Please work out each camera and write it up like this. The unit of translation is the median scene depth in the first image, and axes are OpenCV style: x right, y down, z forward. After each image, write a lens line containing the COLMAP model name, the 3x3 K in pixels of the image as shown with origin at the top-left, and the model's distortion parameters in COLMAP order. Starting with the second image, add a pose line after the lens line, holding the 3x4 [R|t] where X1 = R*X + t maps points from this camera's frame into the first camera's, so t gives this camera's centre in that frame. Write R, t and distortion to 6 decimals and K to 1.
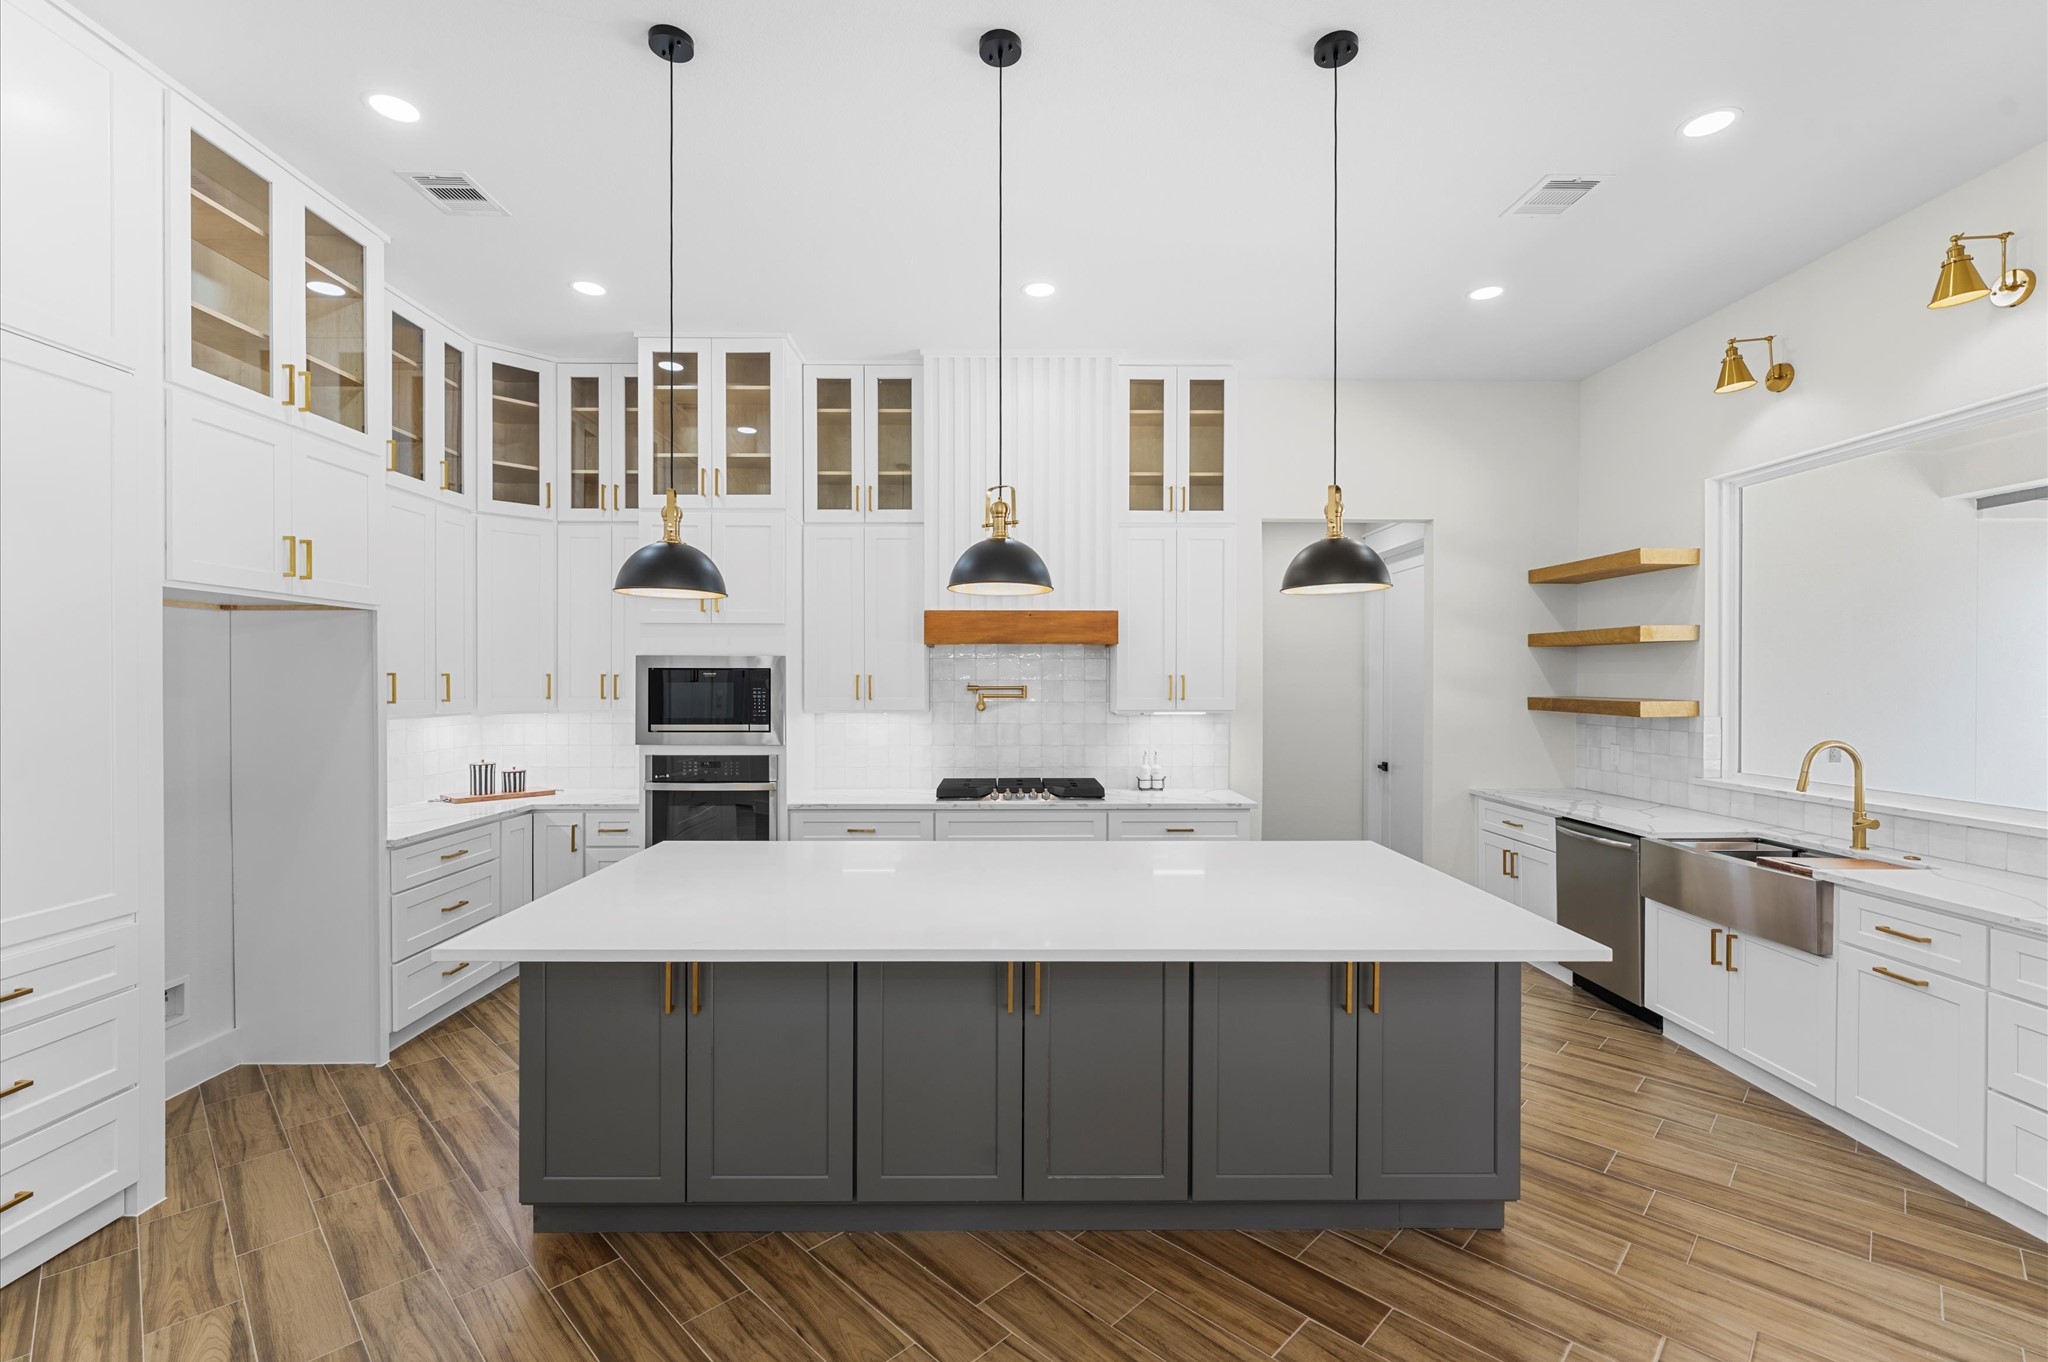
lens RADIAL K [[891.7, 0, 1014.9], [0, 891.7, 688.1], [0, 0, 1]] dist [-0.001731, -0.001647]
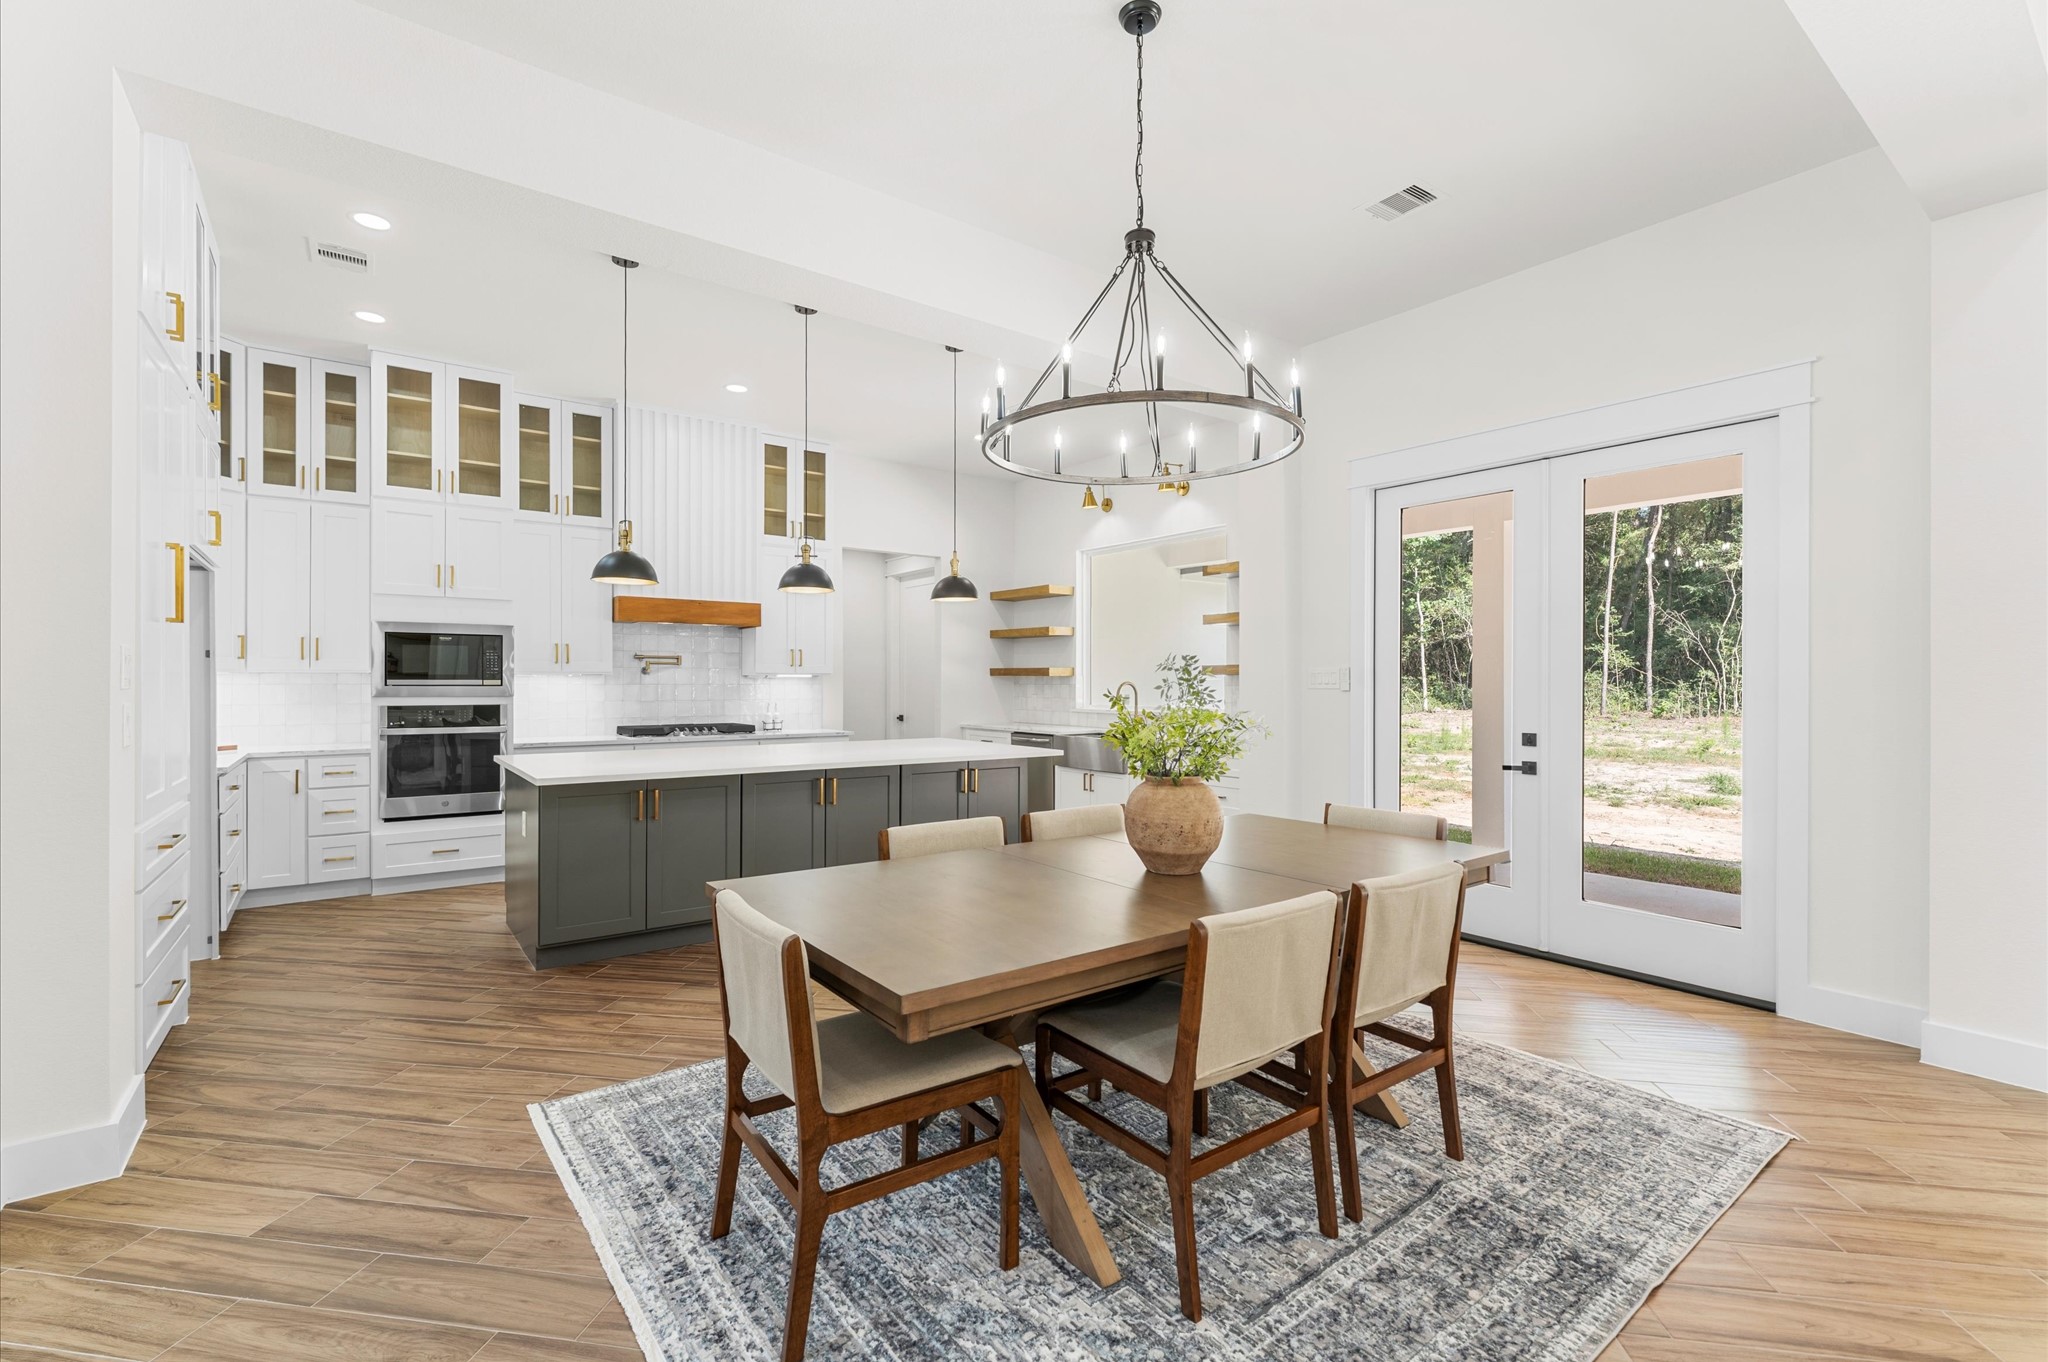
lens RADIAL K [[891.7, 0, 1014.1], [0, 891.7, 685.1], [0, 0, 1]] dist [-0.001731, -0.001647]
pose [[0.811118, -0.001274, 0.584881, -0.415988], [0.004306, 0.999984, -0.003793, 0.055223], [-0.584867, 0.005595, 0.811110, -0.433538]]
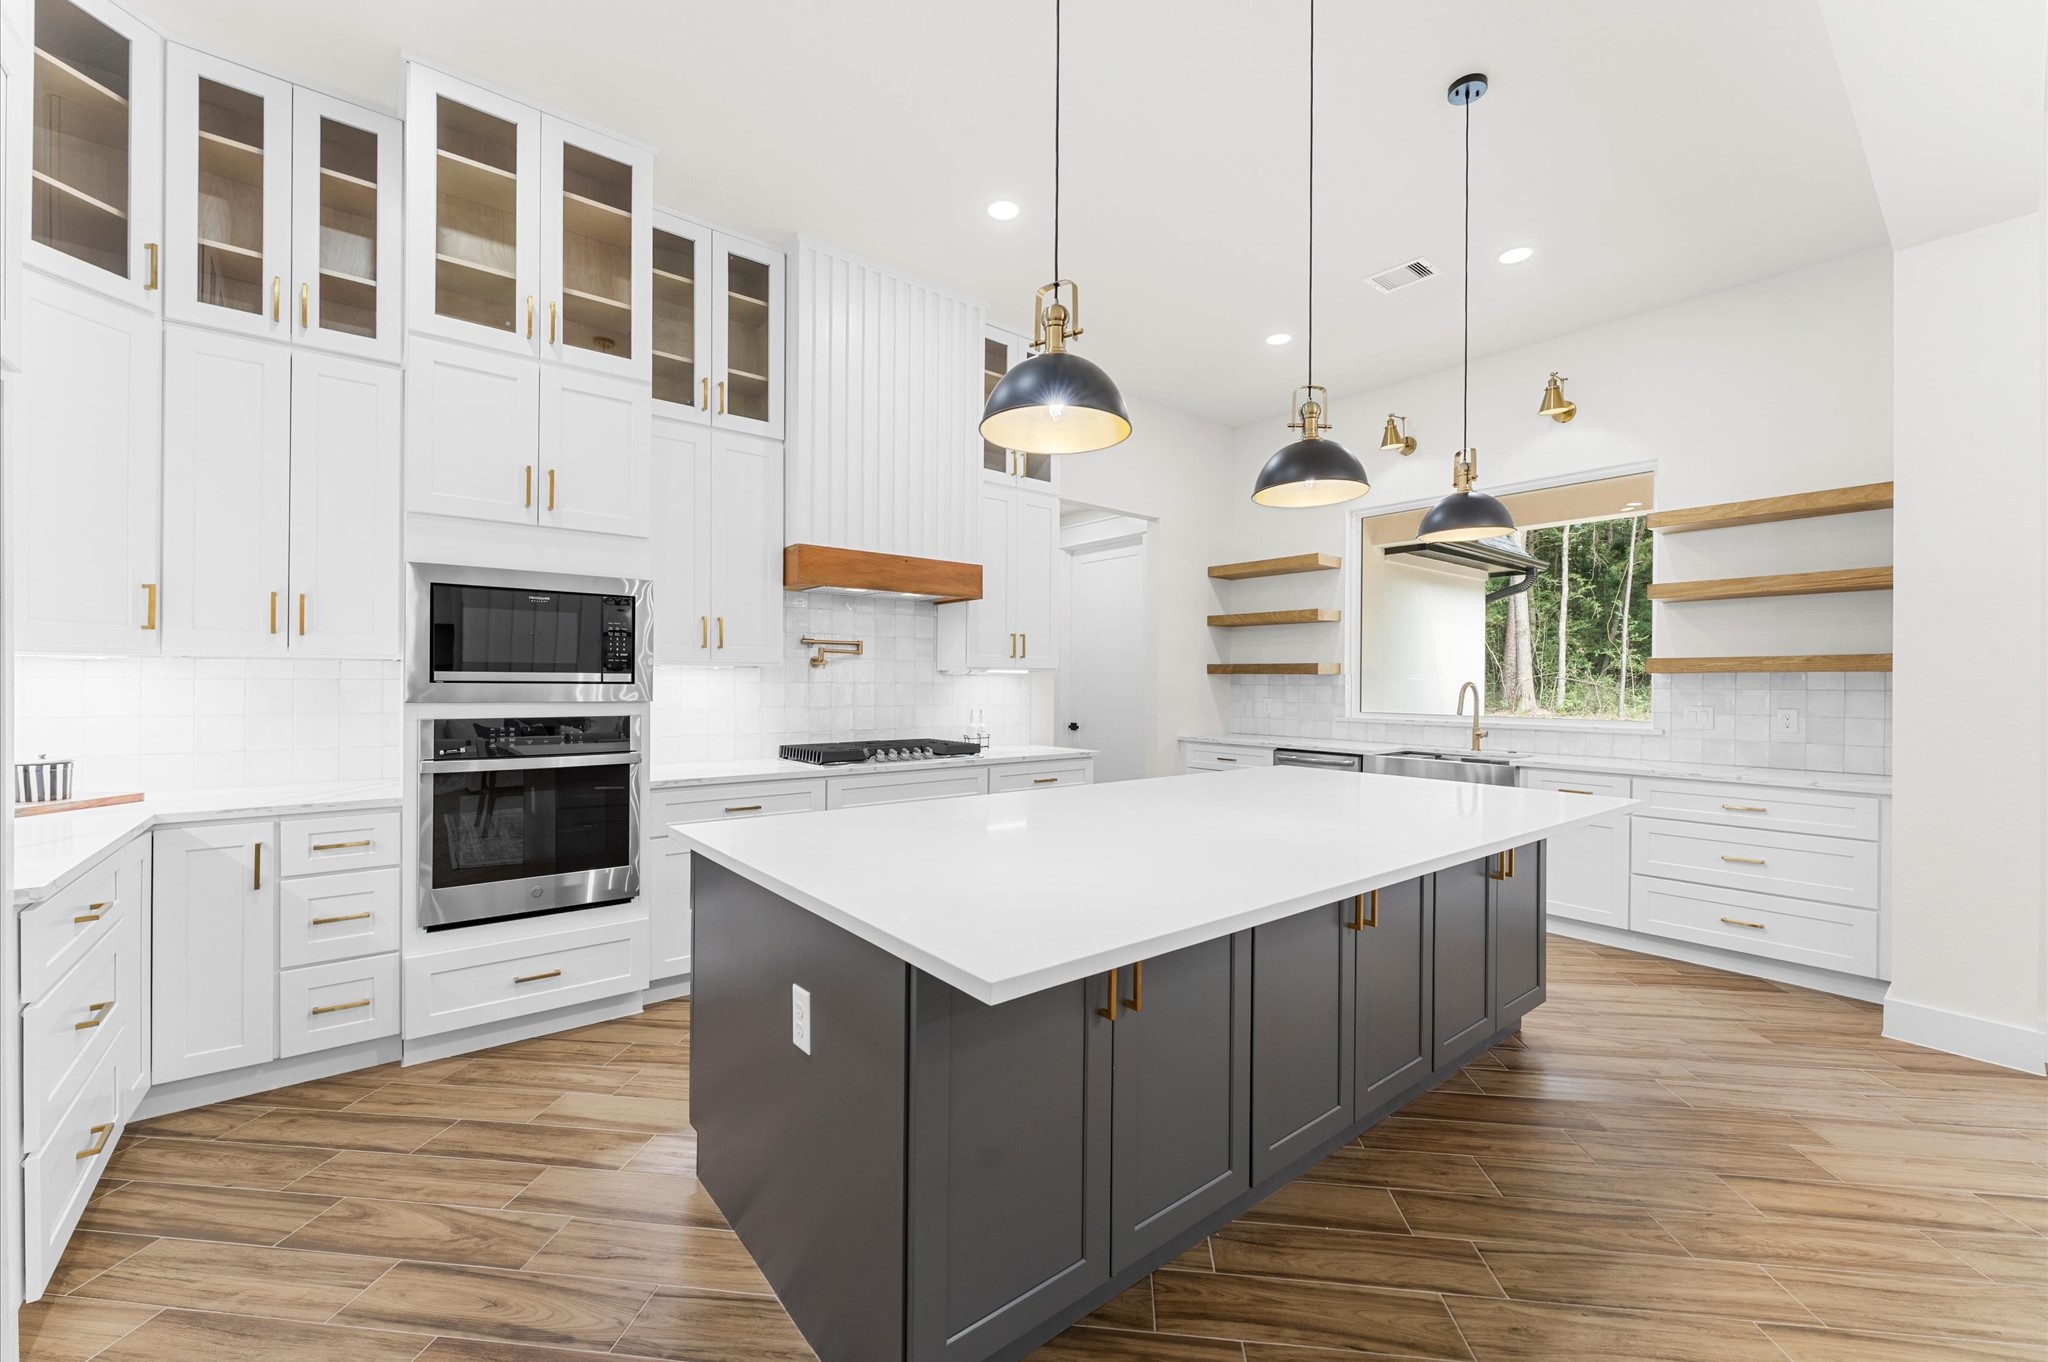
lens RADIAL K [[815.6, 0, 1023.0], [0, 815.6, 683.9], [0, 0, 1]] dist [-0.001807, -0.000174]
pose [[0.785119, 0.003159, 0.619337, -0.429983], [0.000173, 0.999986, -0.005319, 0.052345], [-0.619345, 0.004284, 0.785107, 0.271554]]
